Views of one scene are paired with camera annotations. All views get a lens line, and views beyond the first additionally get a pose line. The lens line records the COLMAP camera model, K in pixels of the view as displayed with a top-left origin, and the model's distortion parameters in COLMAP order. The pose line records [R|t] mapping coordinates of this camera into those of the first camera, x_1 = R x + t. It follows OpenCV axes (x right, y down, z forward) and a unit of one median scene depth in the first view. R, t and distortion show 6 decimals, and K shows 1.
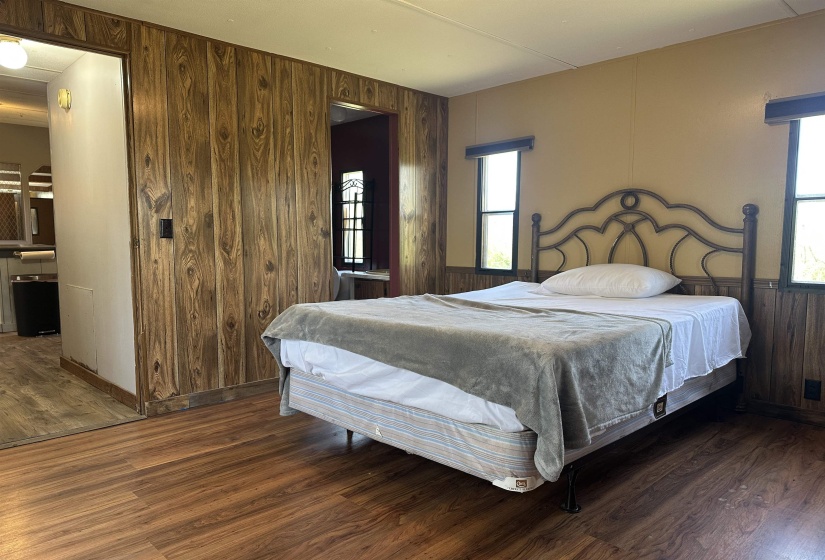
lens RADIAL K [[577.0, 0, 415.1], [0, 577.0, 300.4], [0, 0, 1]] dist [0.010824, -0.001660]
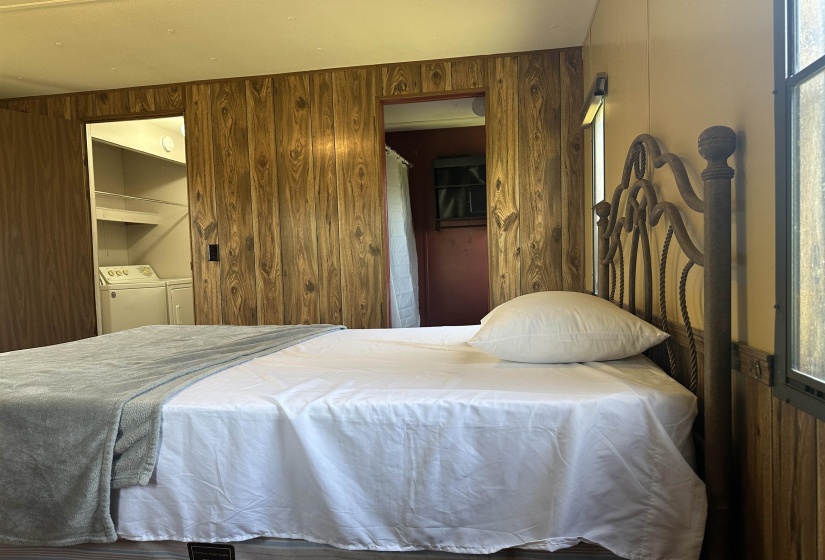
lens RADIAL K [[543.6, 0, 412.5], [0, 543.6, 280.0], [0, 0, 1]] dist [0.077030, -0.000835]
pose [[0.586437, 0.011275, -0.809917, 0.631411], [-0.055073, 0.998144, -0.025981, -0.057753], [0.808121, 0.059841, 0.585969, 0.623521]]
